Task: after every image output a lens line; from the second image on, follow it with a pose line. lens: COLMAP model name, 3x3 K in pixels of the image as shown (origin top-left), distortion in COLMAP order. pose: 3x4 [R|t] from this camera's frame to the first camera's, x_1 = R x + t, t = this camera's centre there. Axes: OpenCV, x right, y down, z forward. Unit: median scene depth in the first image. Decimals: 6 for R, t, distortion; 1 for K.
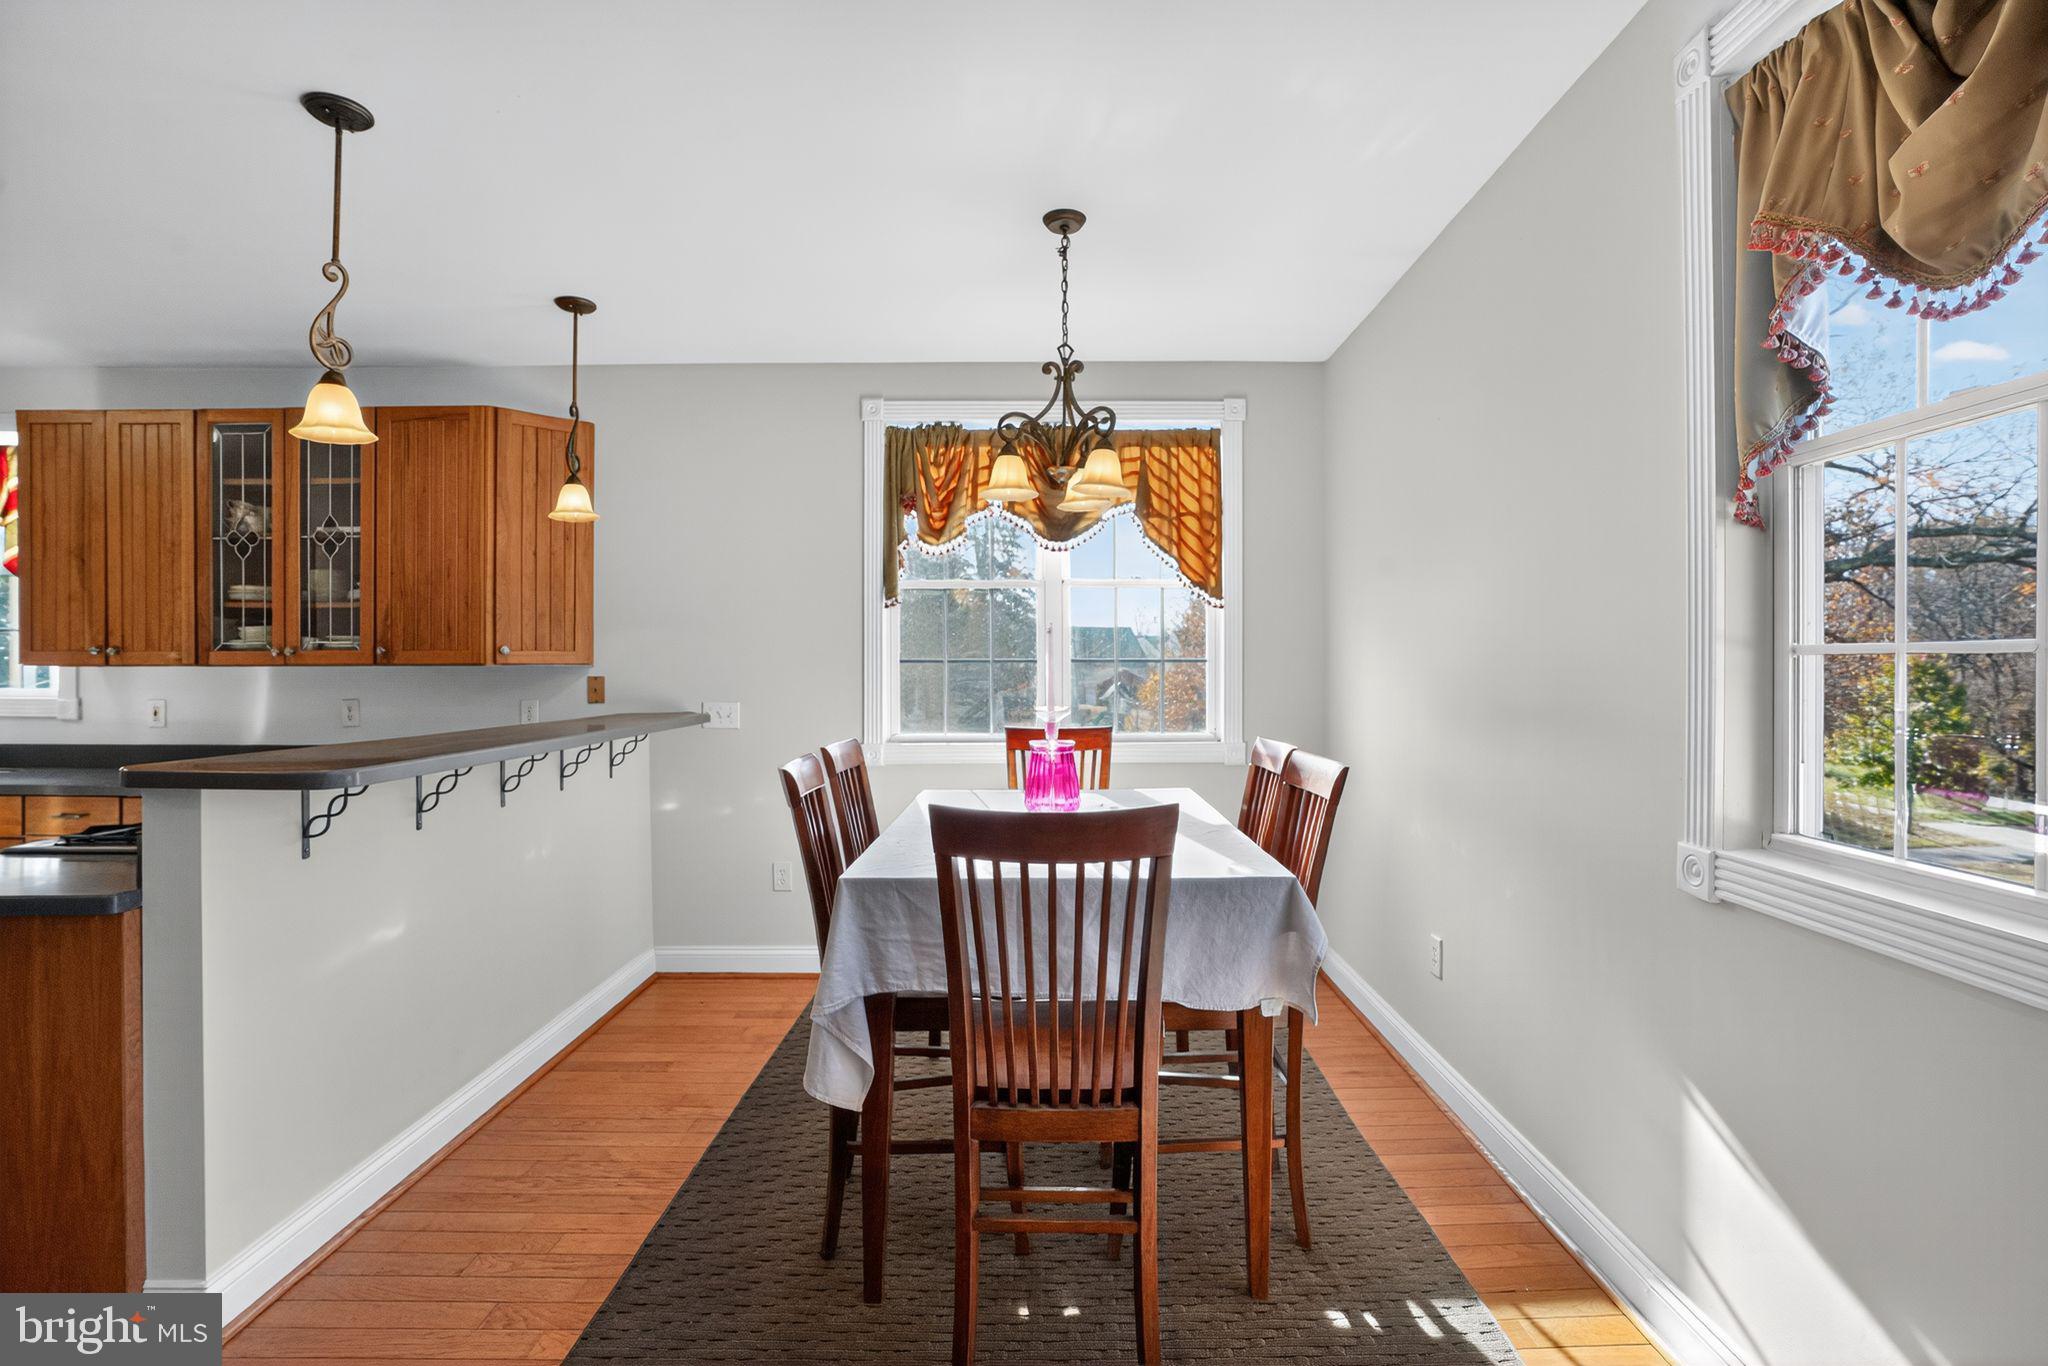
lens RADIAL K [[941.1, 0, 1028.4], [0, 941.1, 675.6], [0, 0, 1]] dist [-0.053290, 0.020648]
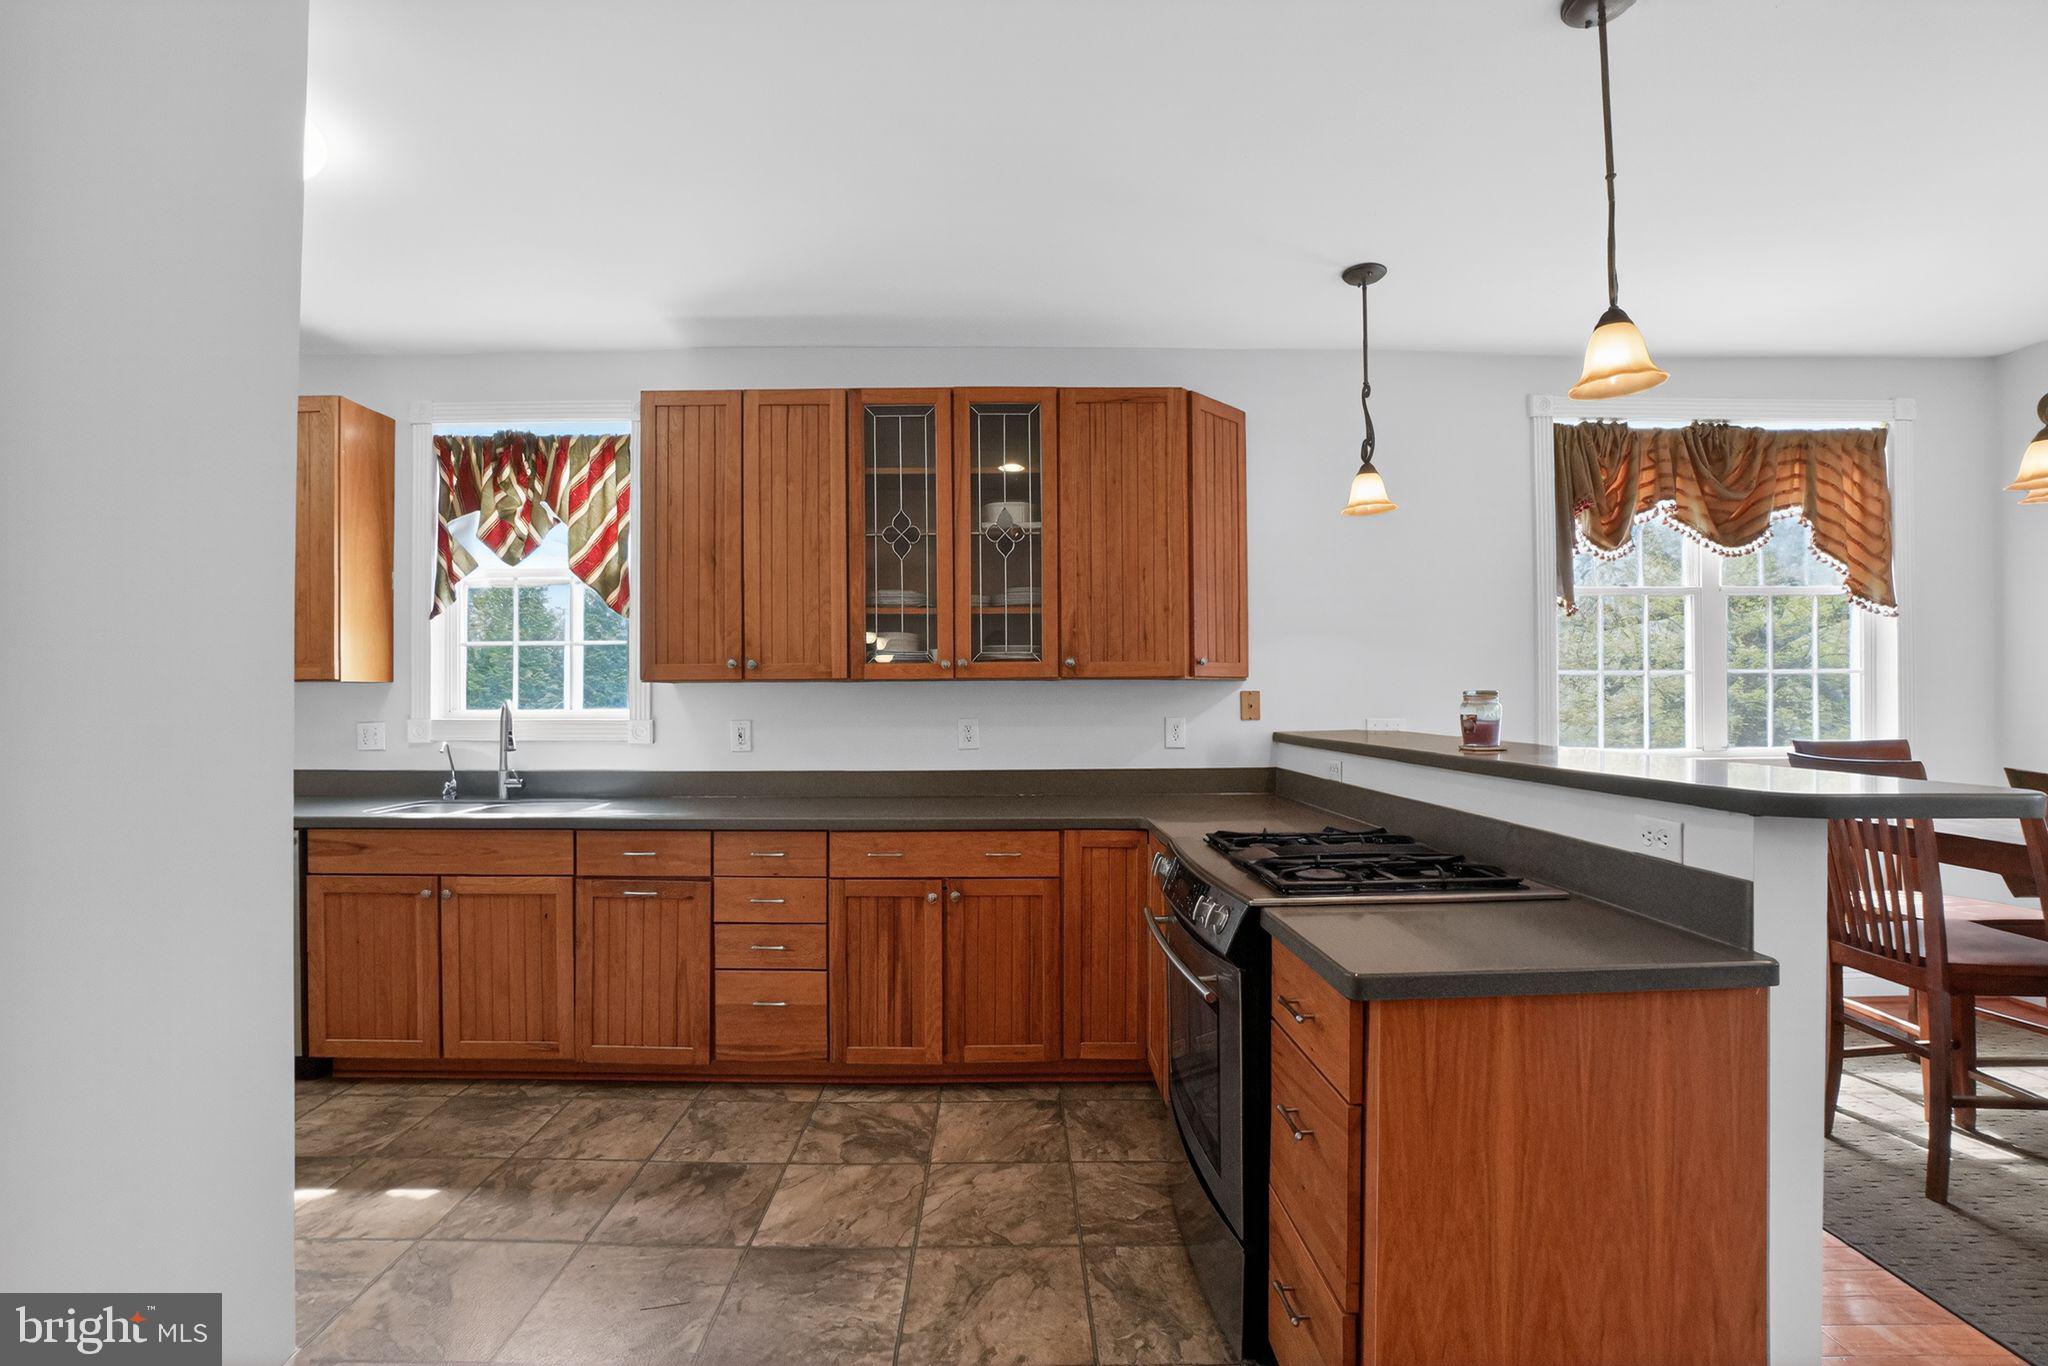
lens RADIAL K [[918.3, 0, 1024.0], [0, 918.3, 683.0], [0, 0, 1]] dist [-0.051585, 0.018357]
pose [[0.999803, -0.004818, 0.019269, -0.760585], [0.005214, 0.999775, -0.020547, 0.011029], [-0.019166, 0.020643, 0.999603, 0.123318]]
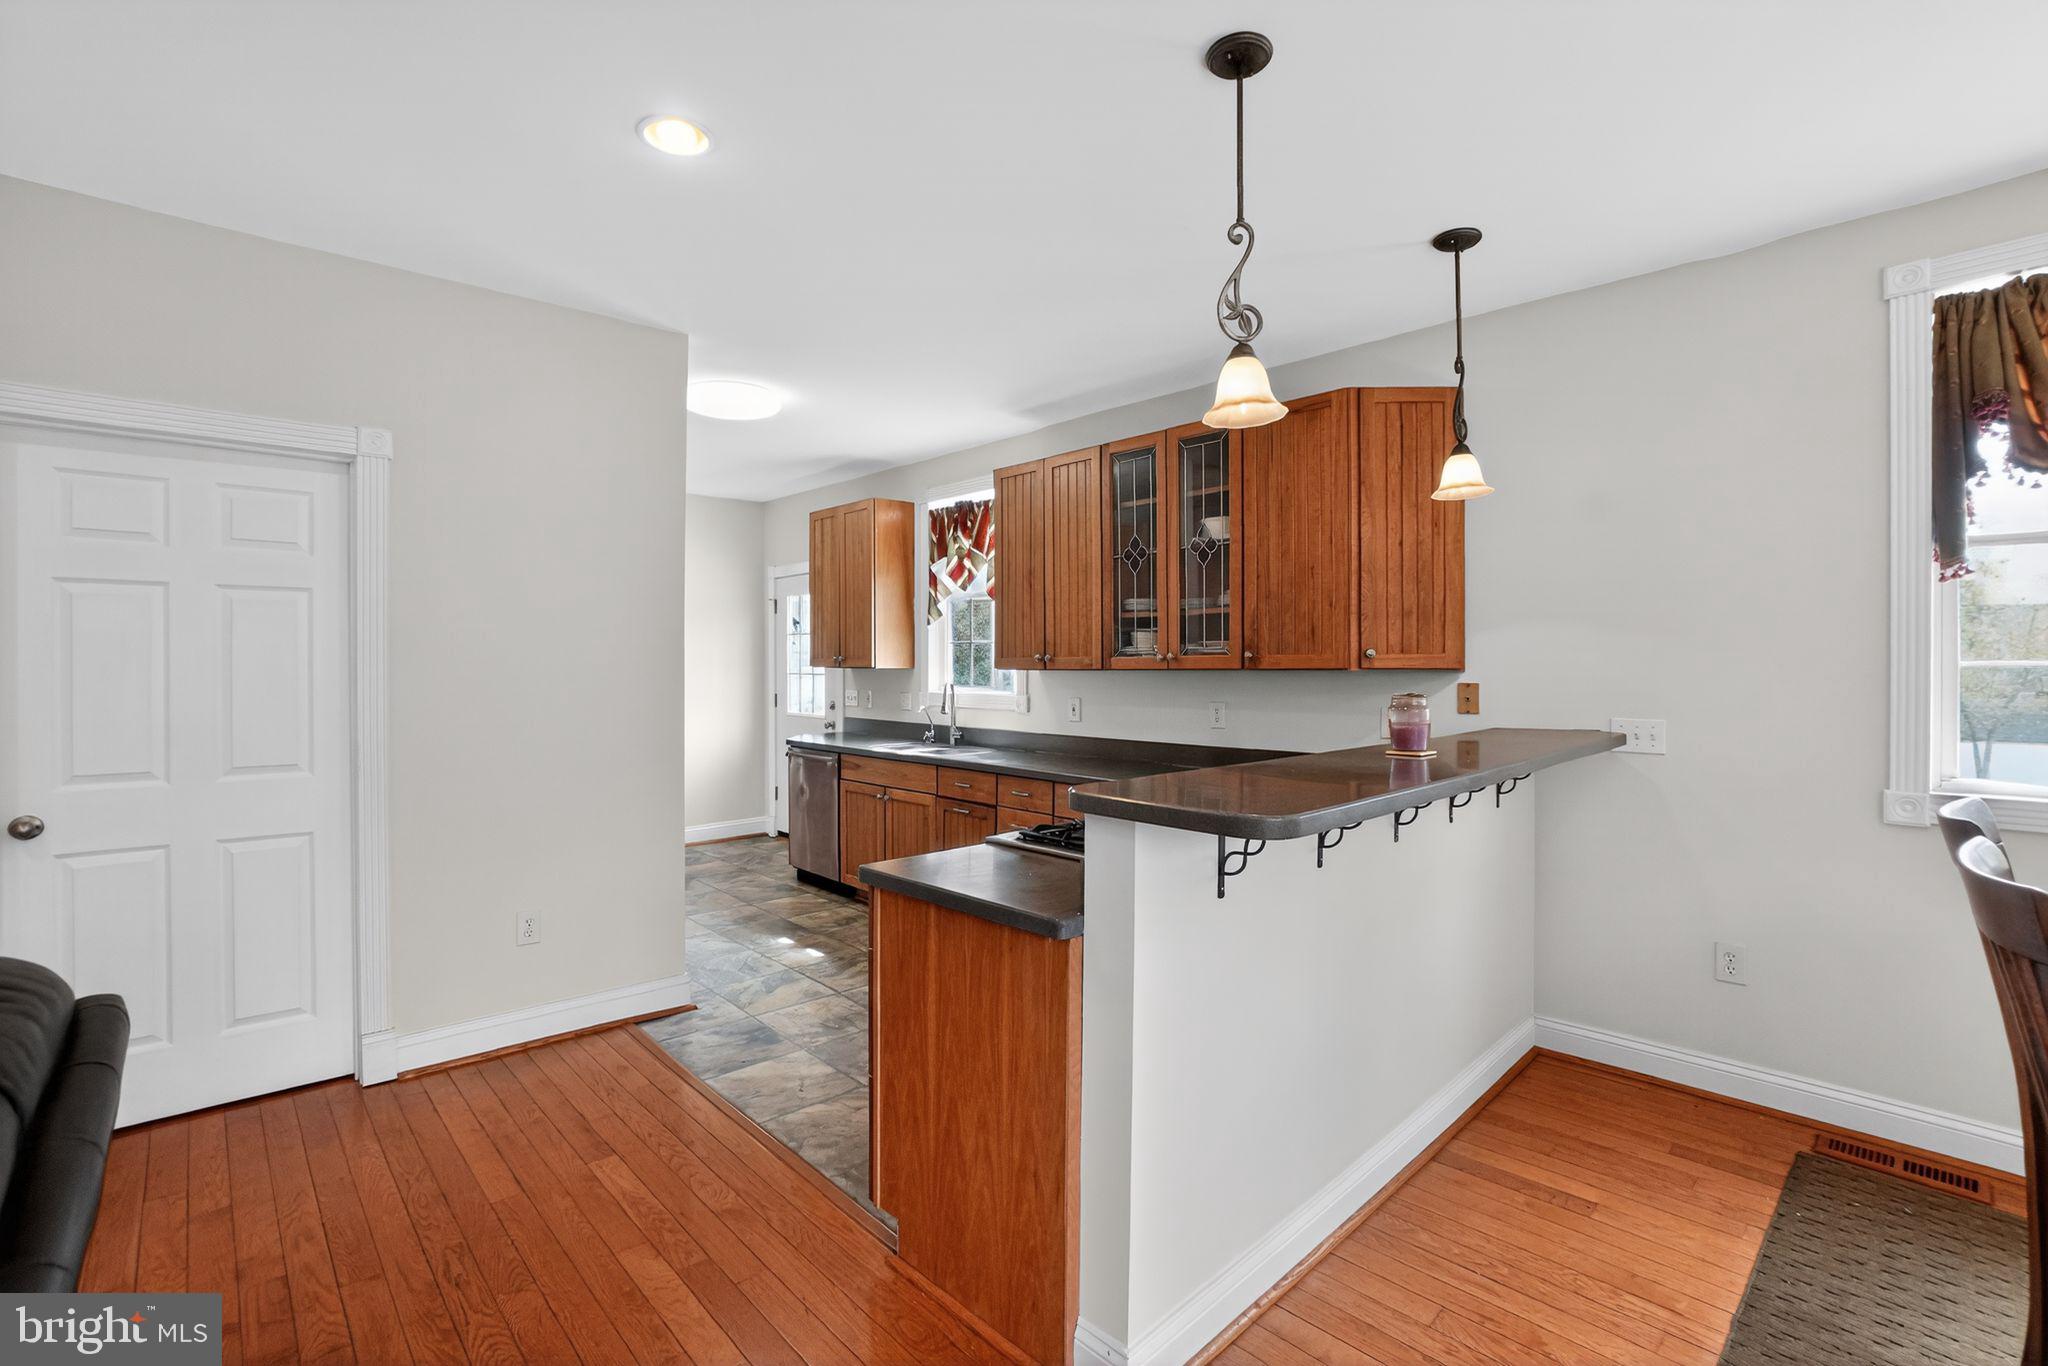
lens RADIAL K [[923.1, 0, 1023.7], [0, 923.1, 666.6], [0, 0, 1]] dist [-0.002012, -0.000072]
pose [[0.692555, 0.000320, -0.721365, -0.151064], [-0.005869, 0.999969, -0.005190, -0.008170], [0.721341, 0.007828, 0.692536, 0.134977]]
